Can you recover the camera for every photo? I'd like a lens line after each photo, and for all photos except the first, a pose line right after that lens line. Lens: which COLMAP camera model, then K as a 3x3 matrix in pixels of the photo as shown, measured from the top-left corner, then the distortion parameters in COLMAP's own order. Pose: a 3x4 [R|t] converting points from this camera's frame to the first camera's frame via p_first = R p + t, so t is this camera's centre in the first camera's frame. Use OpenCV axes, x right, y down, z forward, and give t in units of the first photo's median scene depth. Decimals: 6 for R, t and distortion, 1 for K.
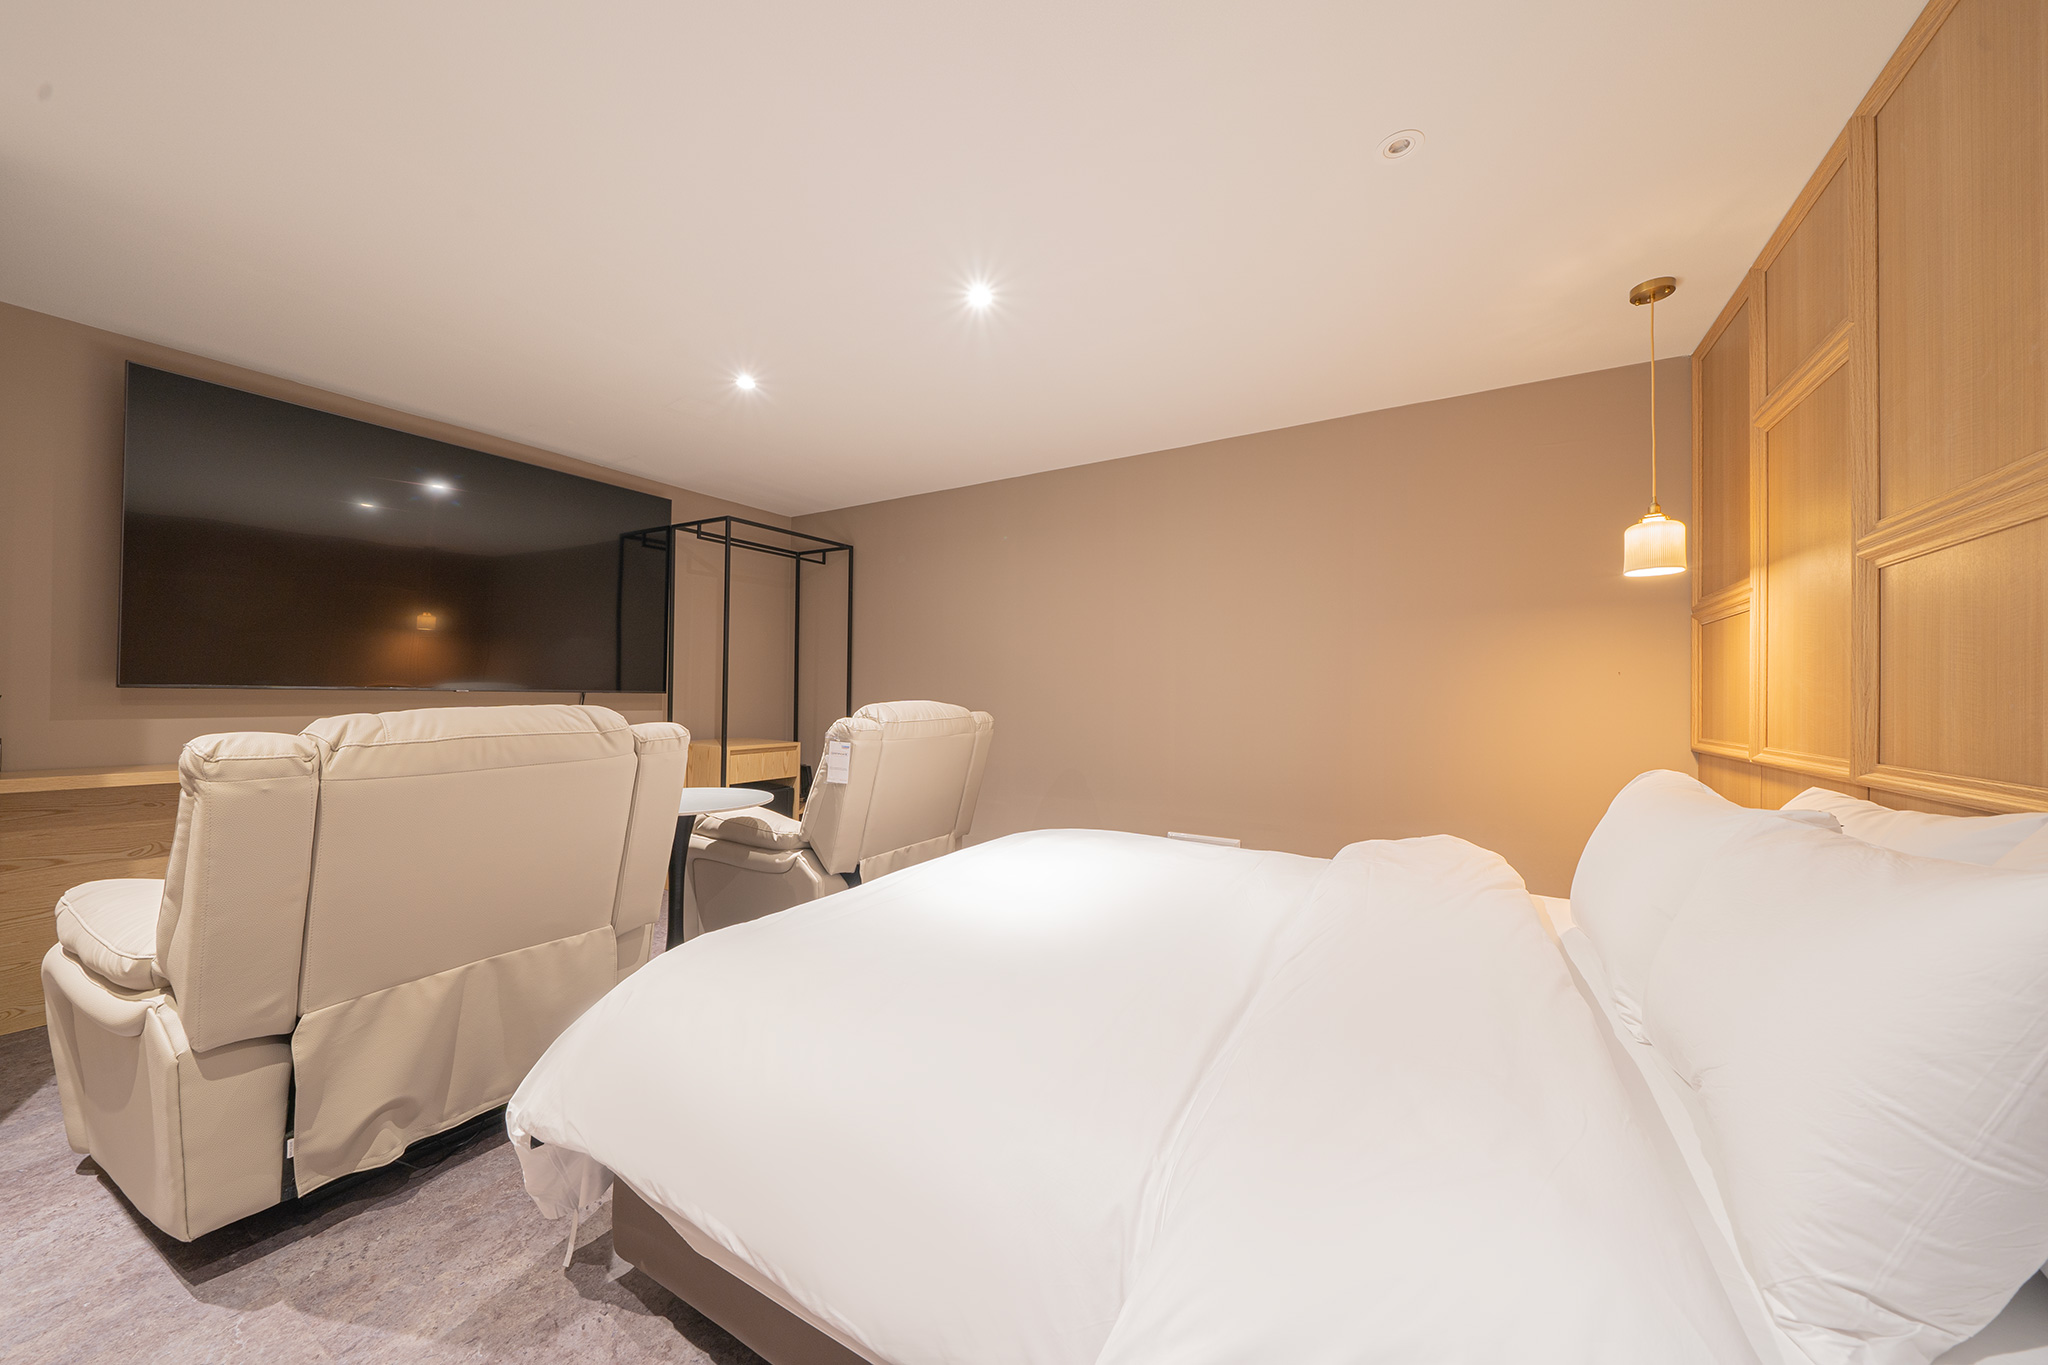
lens RADIAL K [[714.3, 0, 1024.0], [0, 714.3, 682.5], [0, 0, 1]] dist [-0.000493, 0.000328]
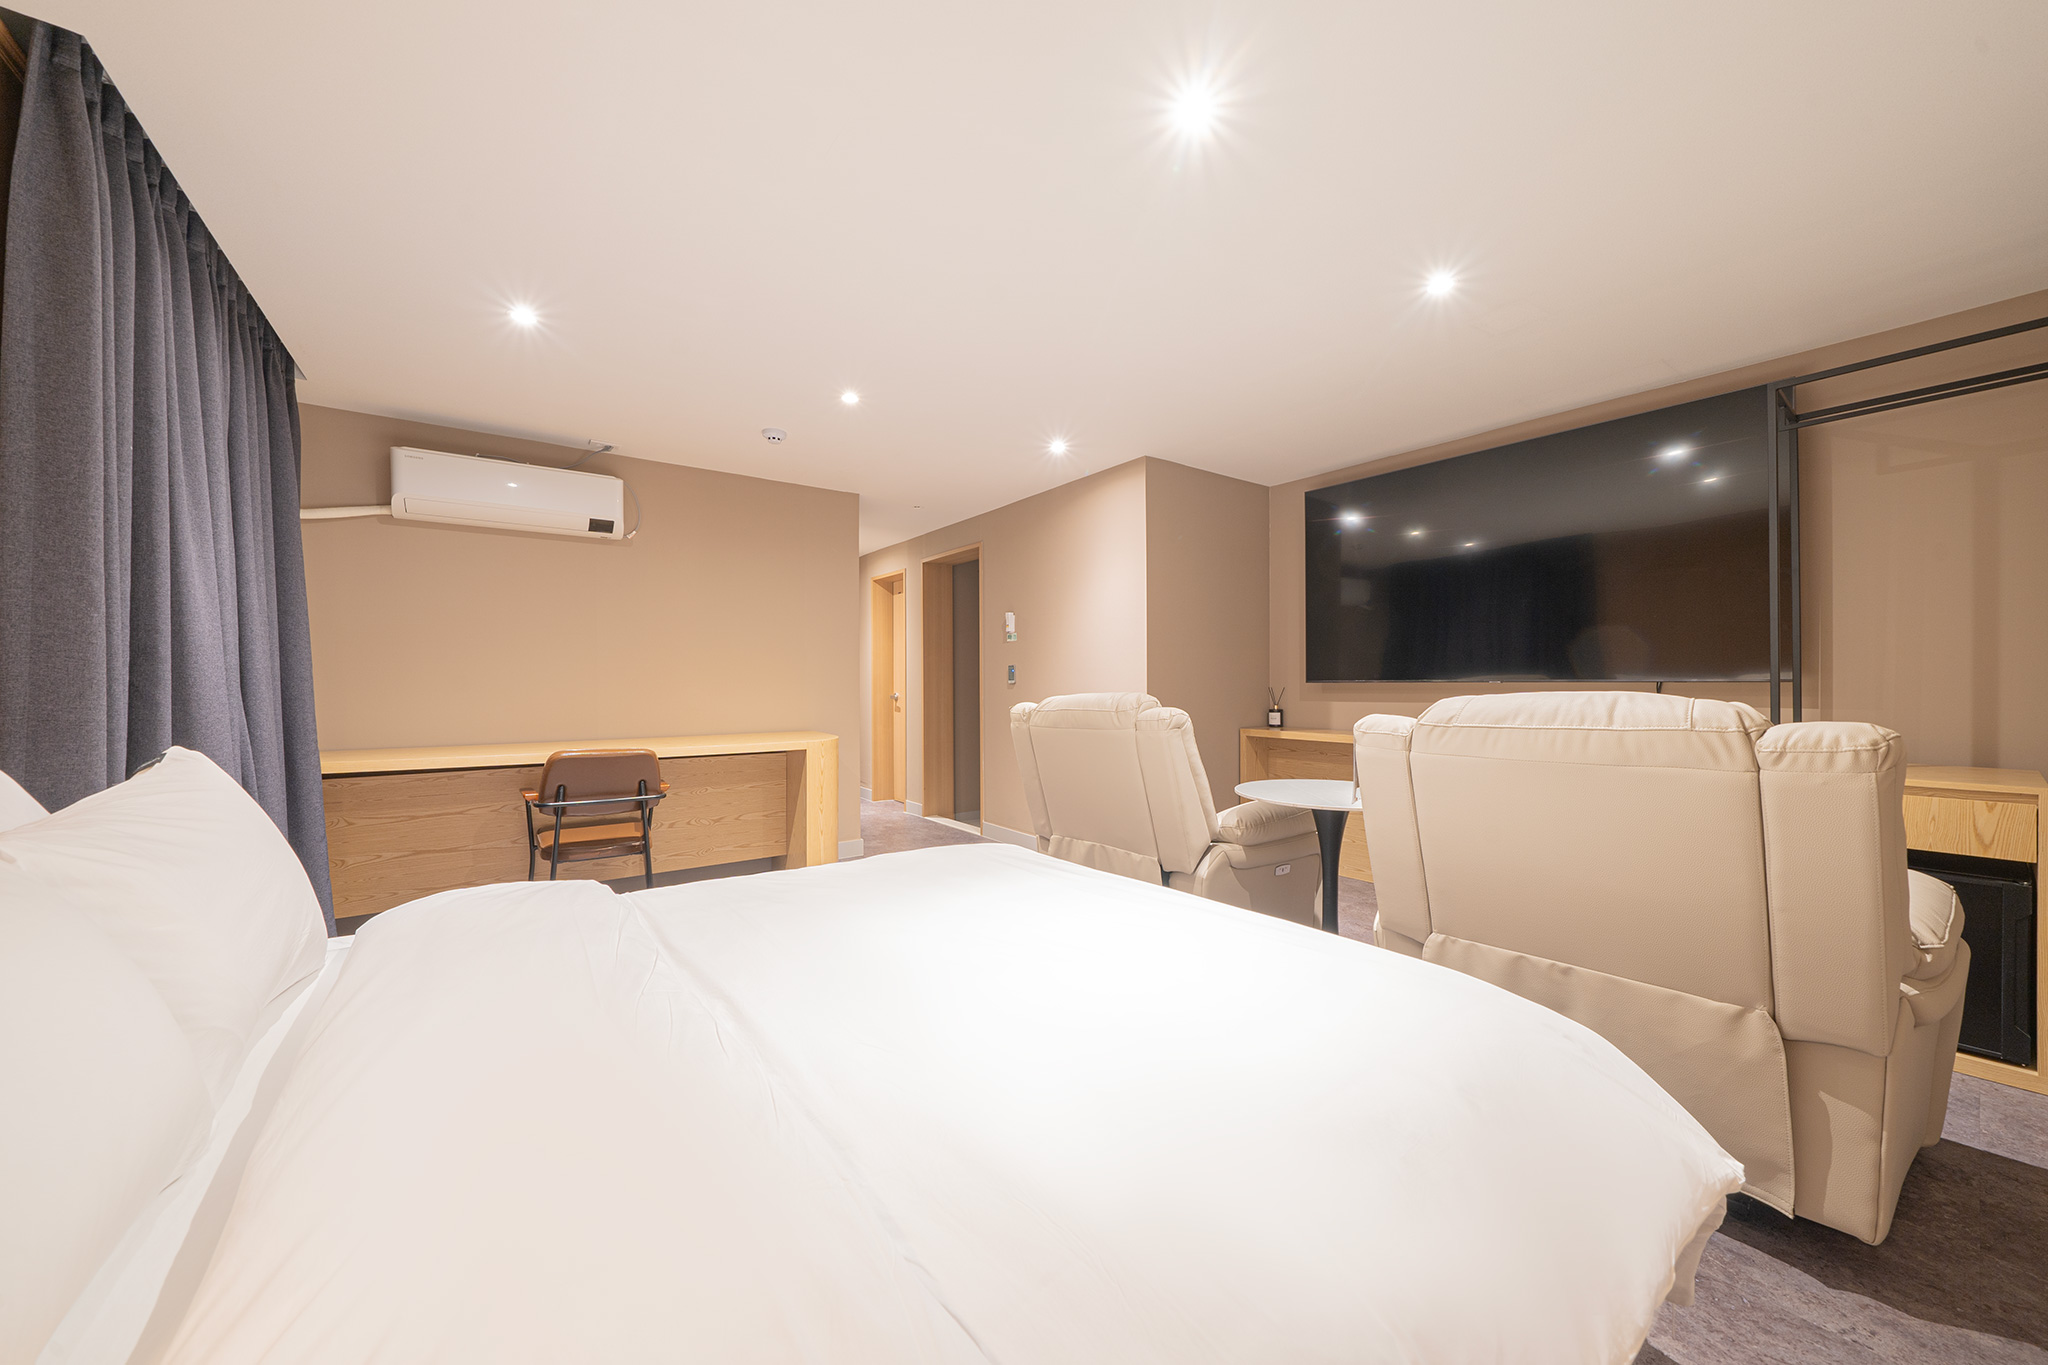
lens RADIAL K [[714.3, 0, 1024.0], [0, 714.3, 682.5], [0, 0, 1]] dist [-0.000493, 0.000328]
pose [[-0.385314, -0.015571, -0.922654, 0.329268], [0.013361, 0.999659, -0.022450, 0.020094], [0.922689, -0.020978, -0.384975, 0.581975]]
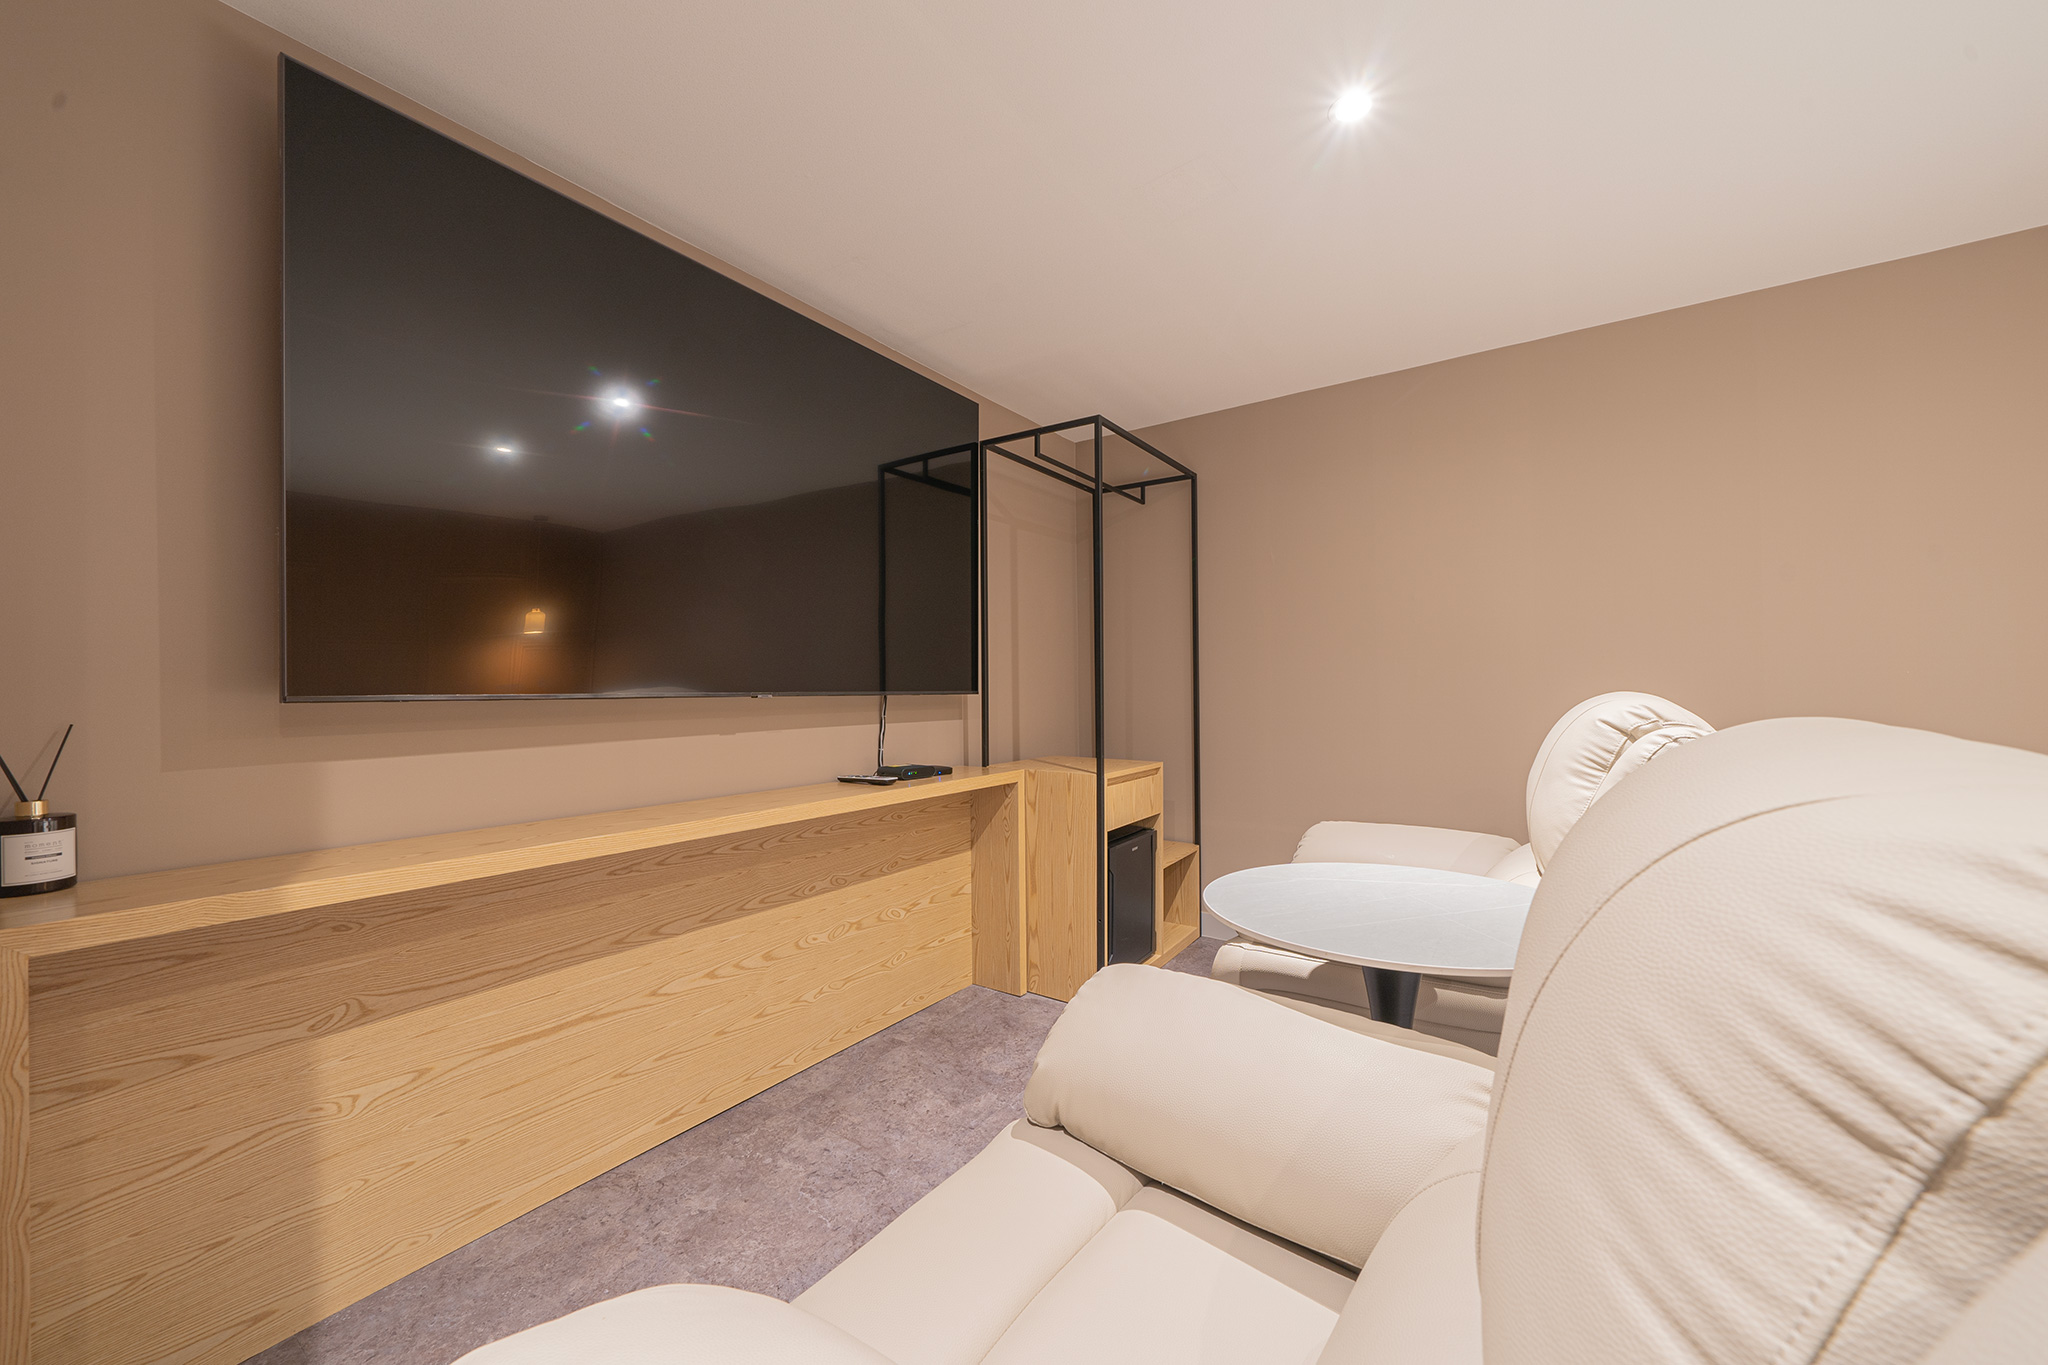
lens RADIAL K [[768.9, 0, 1024.0], [0, 768.9, 682.5], [0, 0, 1]] dist [0.001289, -0.000276]
pose [[0.997983, -0.024757, -0.058463, -0.417052], [0.025213, 0.999657, 0.007081, 0.001193], [0.058268, -0.008541, 0.998264, 0.284907]]
